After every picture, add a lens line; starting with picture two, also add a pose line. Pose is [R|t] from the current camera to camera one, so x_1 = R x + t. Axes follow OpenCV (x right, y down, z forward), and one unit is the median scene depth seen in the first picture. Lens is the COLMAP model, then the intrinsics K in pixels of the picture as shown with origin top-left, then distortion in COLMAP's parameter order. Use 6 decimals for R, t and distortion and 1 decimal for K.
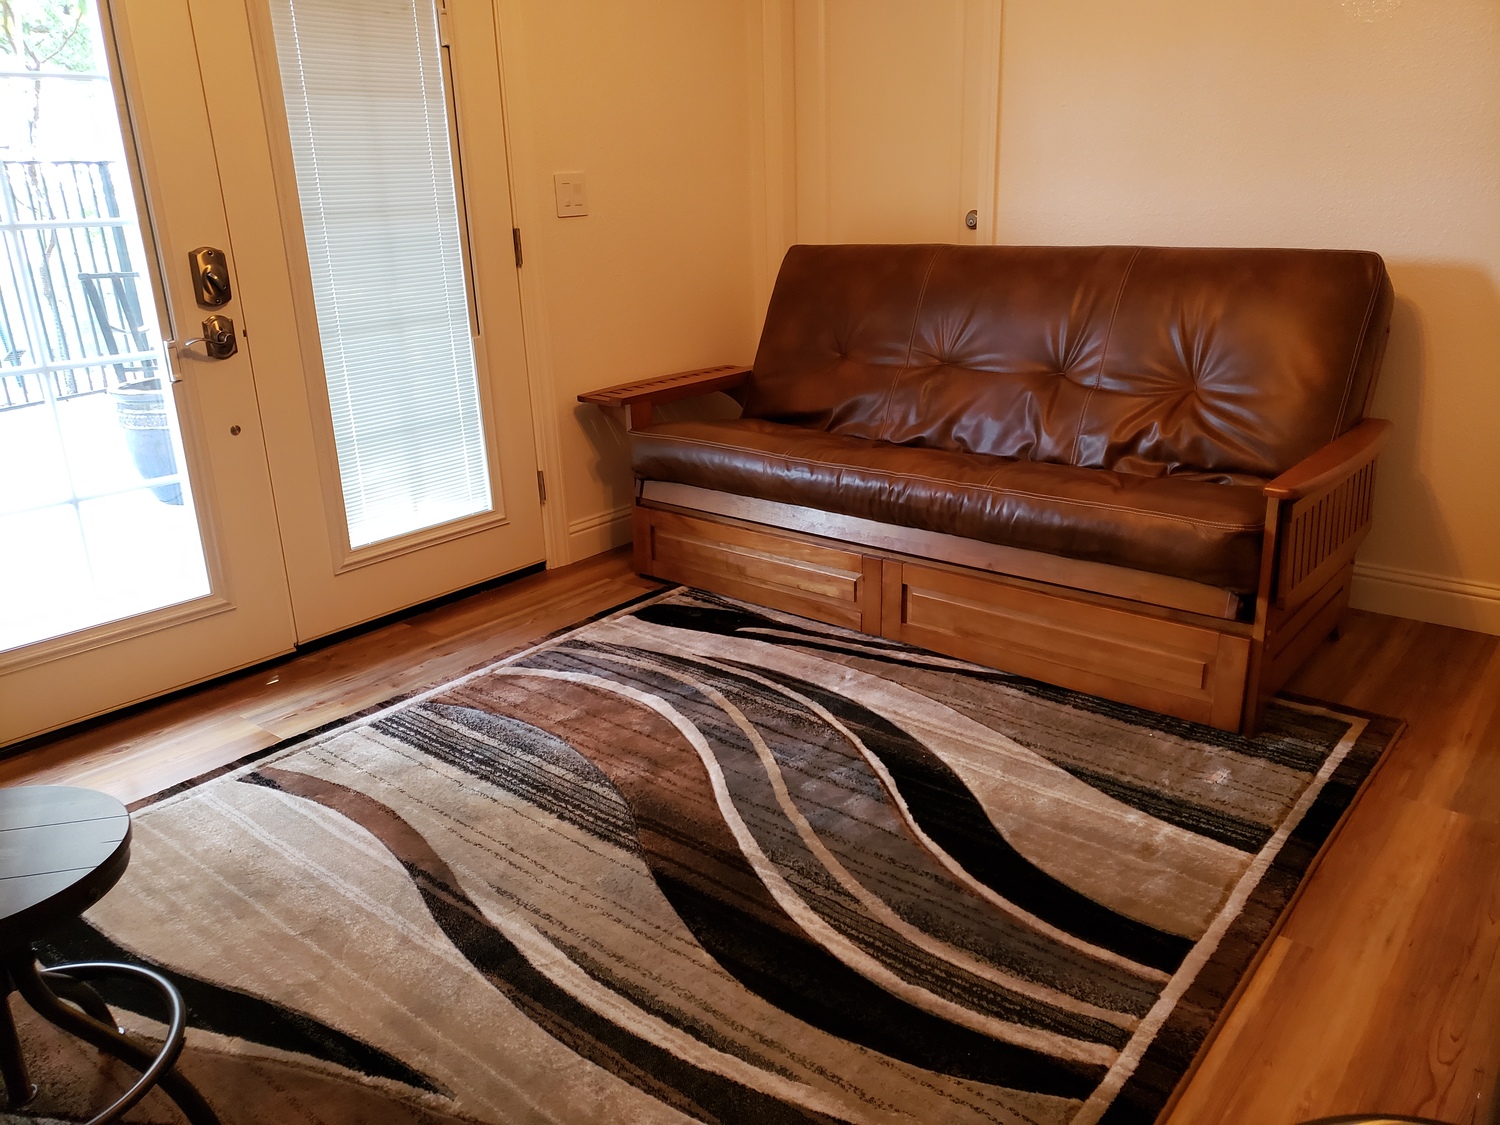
lens RADIAL K [[1171.4, 0, 754.3], [0, 1171.4, 541.7], [0, 0, 1]] dist [0.034622, 0.003163]
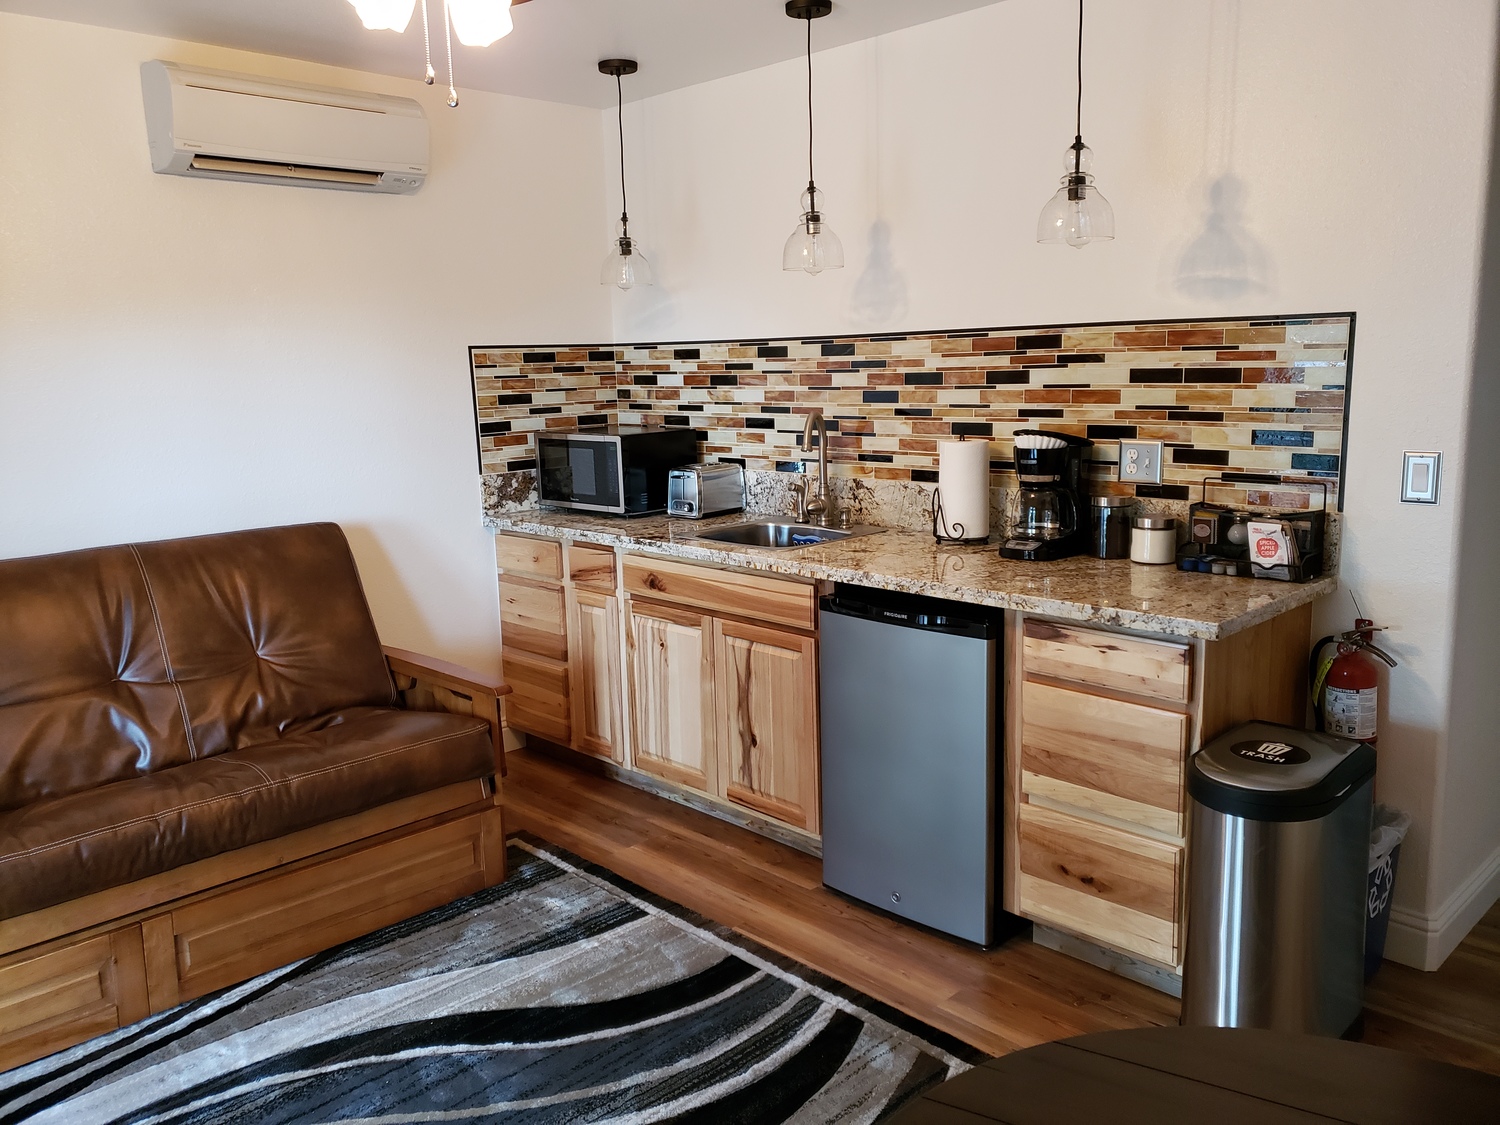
lens RADIAL K [[1171.4, 0, 753.1], [0, 1171.4, 565.5], [0, 0, 1]] dist [0.034622, 0.003163]
pose [[0.109492, -0.155183, 0.981799, -0.855615], [0.320366, 0.940538, 0.112933, -0.245164], [-0.940945, 0.302170, 0.152697, 0.484524]]
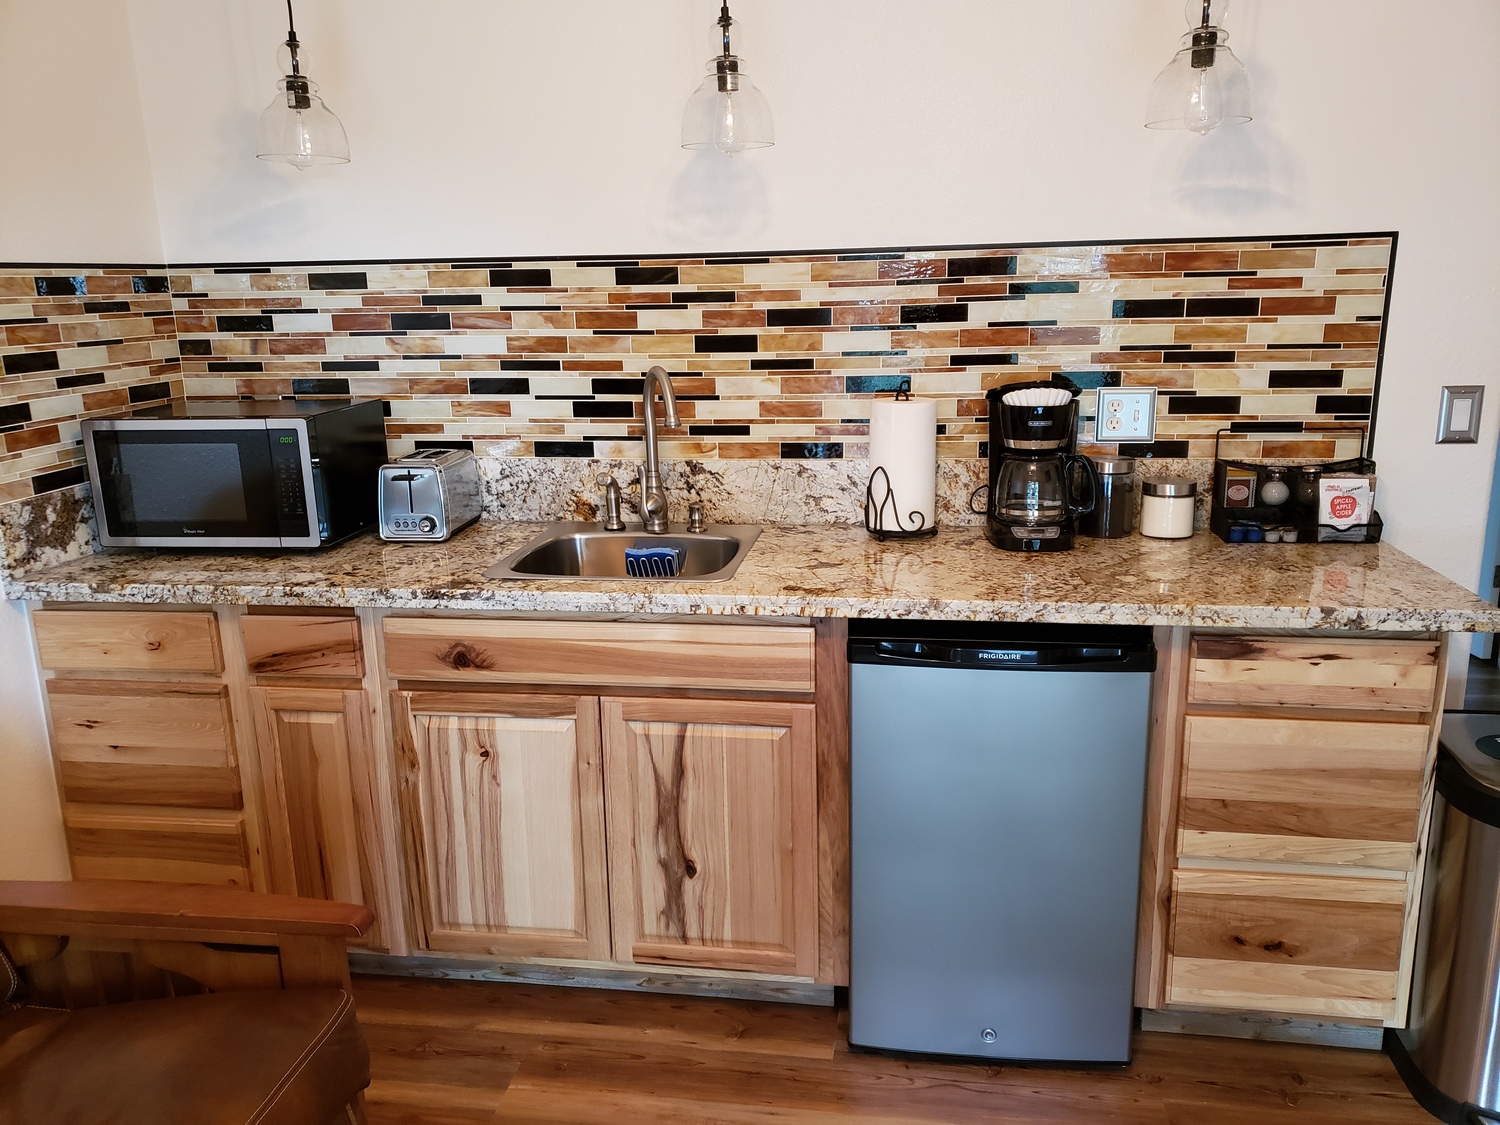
lens RADIAL K [[1220.1, 0, 749.9], [0, 1220.1, 576.5], [0, 0, 1]] dist [0.049429, -0.020084]
pose [[-0.506449, -0.177790, 0.843741, -0.287767], [0.290370, 0.886196, 0.361029, -0.444334], [-0.811908, 0.427840, -0.397188, 1.040447]]
